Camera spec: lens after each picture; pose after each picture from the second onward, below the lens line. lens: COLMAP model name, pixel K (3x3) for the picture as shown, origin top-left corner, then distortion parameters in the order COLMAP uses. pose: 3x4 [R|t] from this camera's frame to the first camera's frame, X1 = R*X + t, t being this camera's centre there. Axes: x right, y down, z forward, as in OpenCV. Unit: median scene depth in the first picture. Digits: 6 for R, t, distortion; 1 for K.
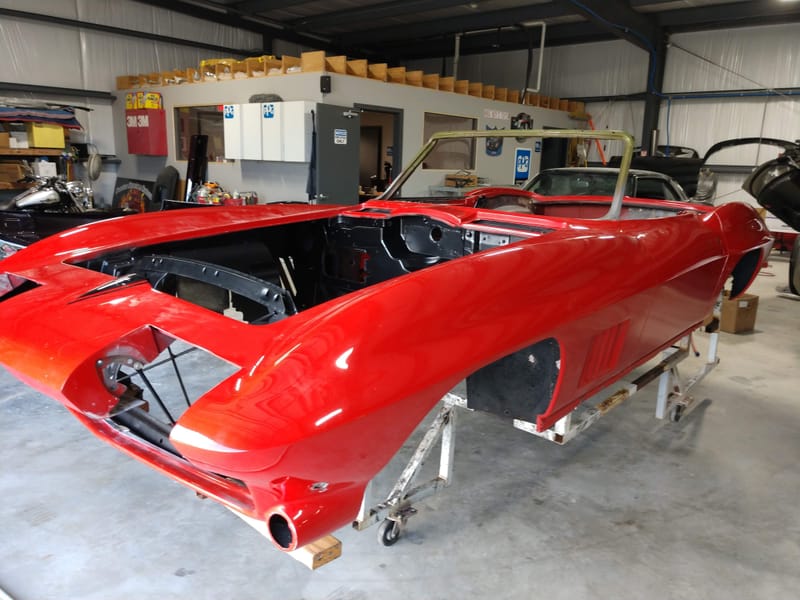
lens RADIAL K [[603.0, 0, 400.0], [0, 603.0, 300.0], [0, 0, 1]] dist [0.003579, -0.004613]
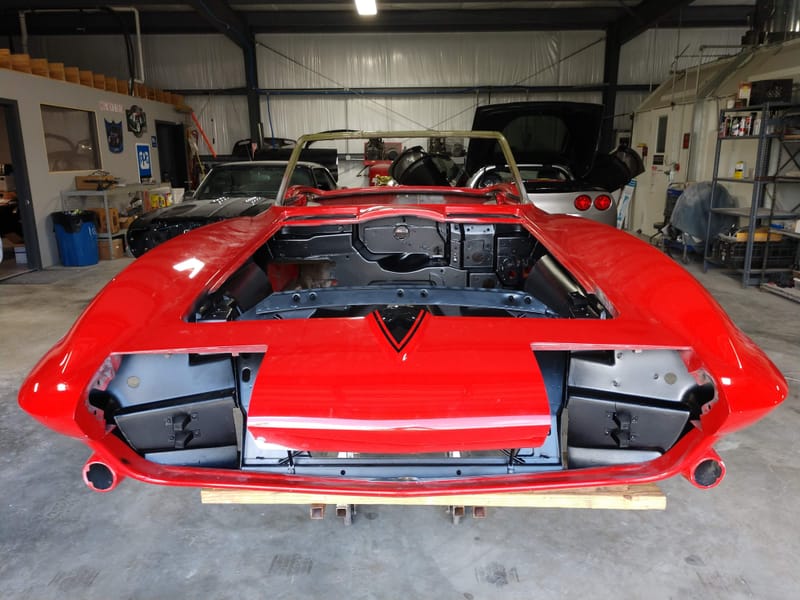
lens RADIAL K [[603.0, 0, 400.0], [0, 603.0, 300.0], [0, 0, 1]] dist [0.003579, -0.004613]
pose [[0.740747, -0.193103, 0.643433, -0.147711], [0.183611, 0.979523, 0.082588, -0.018469], [-0.646205, 0.056965, 0.761035, 0.046304]]
